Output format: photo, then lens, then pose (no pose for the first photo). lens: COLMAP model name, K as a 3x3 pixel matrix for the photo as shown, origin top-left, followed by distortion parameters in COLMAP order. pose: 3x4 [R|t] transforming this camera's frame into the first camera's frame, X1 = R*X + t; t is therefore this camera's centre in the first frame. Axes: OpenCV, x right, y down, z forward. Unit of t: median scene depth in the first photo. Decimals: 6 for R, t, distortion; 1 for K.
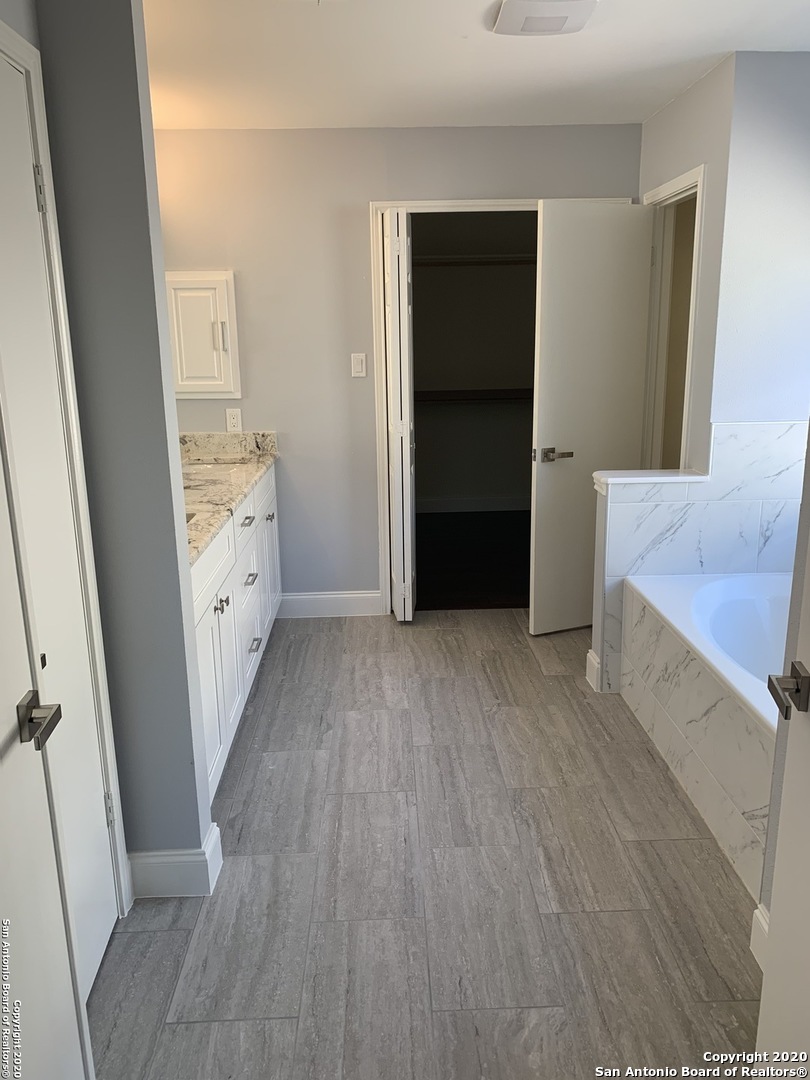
lens RADIAL K [[826.5, 0, 406.1], [0, 826.5, 537.7], [0, 0, 1]] dist [0.035149, -0.035886]
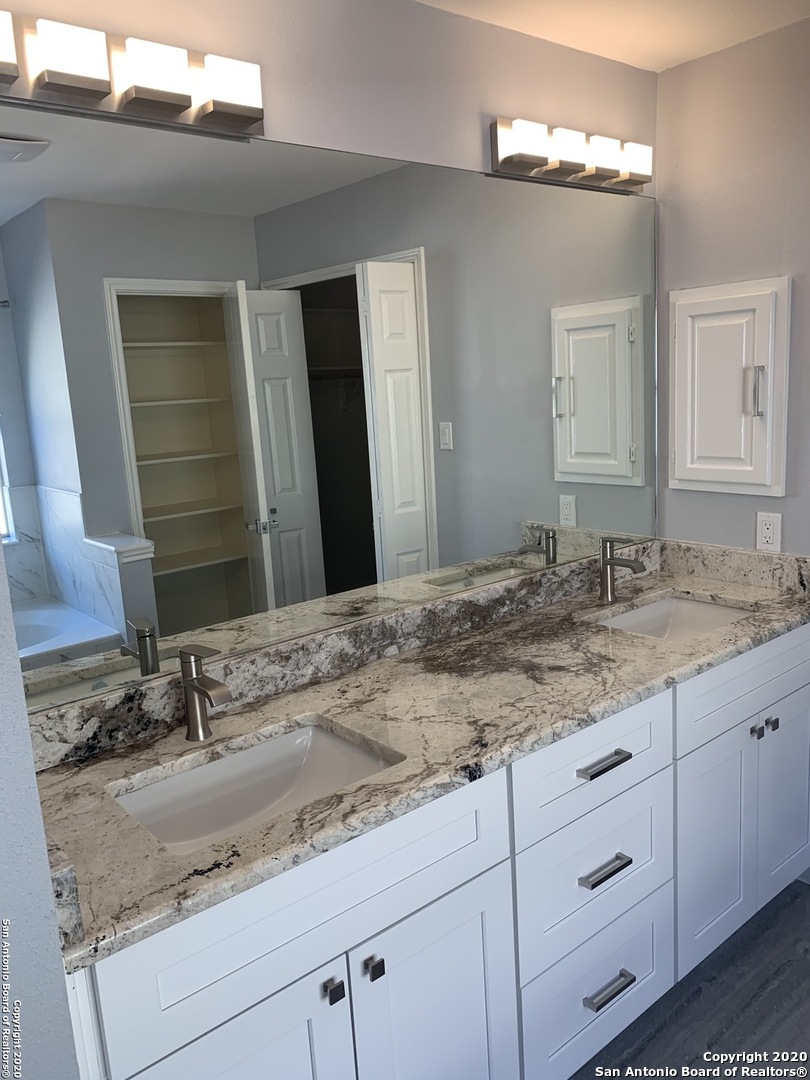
lens RADIAL K [[826.5, 0, 406.5], [0, 826.5, 541.2], [0, 0, 1]] dist [0.035149, -0.035886]
pose [[0.614942, 0.120923, -0.779246, 0.092362], [-0.144537, 0.988716, 0.039367, -0.123698], [0.775213, 0.088421, 0.625481, 0.447216]]
